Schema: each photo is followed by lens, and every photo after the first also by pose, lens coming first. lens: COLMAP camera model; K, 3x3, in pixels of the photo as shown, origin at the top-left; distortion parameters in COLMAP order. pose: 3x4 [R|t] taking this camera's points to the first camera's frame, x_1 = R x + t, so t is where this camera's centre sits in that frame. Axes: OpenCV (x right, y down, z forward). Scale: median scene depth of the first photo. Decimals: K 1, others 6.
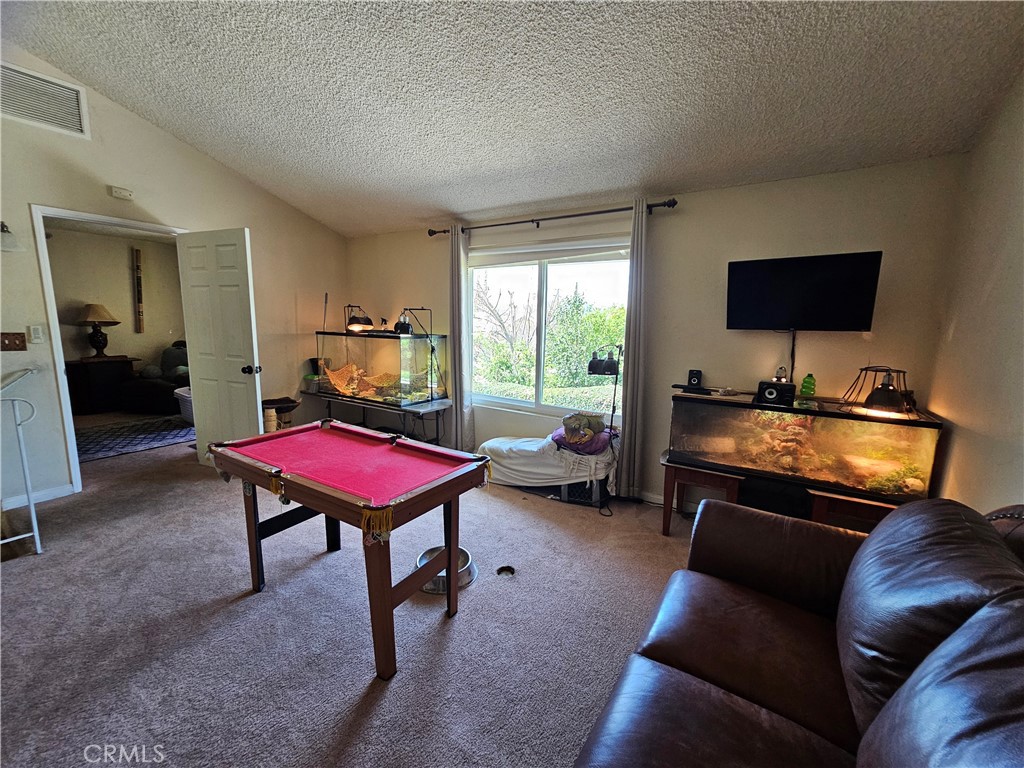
lens RADIAL K [[422.0, 0, 512.0], [0, 422.0, 384.0], [0, 0, 1]] dist [-0.000523, -0.000211]
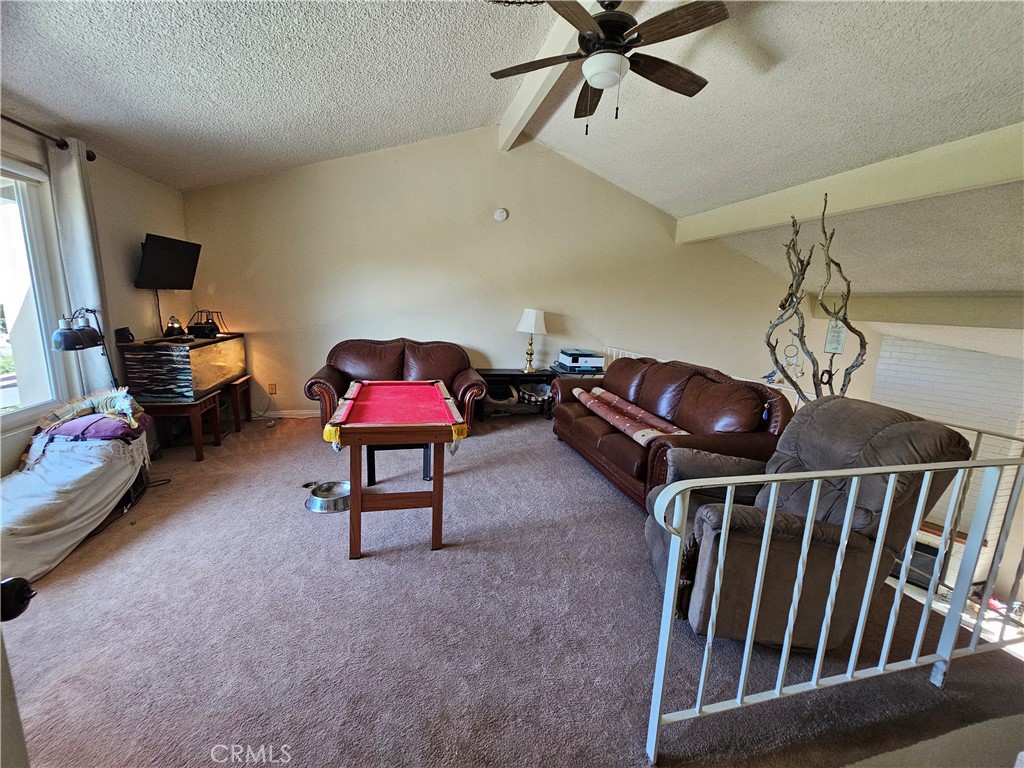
lens RADIAL K [[422.0, 0, 512.0], [0, 422.0, 384.0], [0, 0, 1]] dist [-0.000523, -0.000211]
pose [[-0.727472, -0.182230, 0.661496, -1.111504], [0.043698, 0.949825, 0.309716, -0.202596], [-0.684745, 0.254215, -0.683008, 1.205756]]
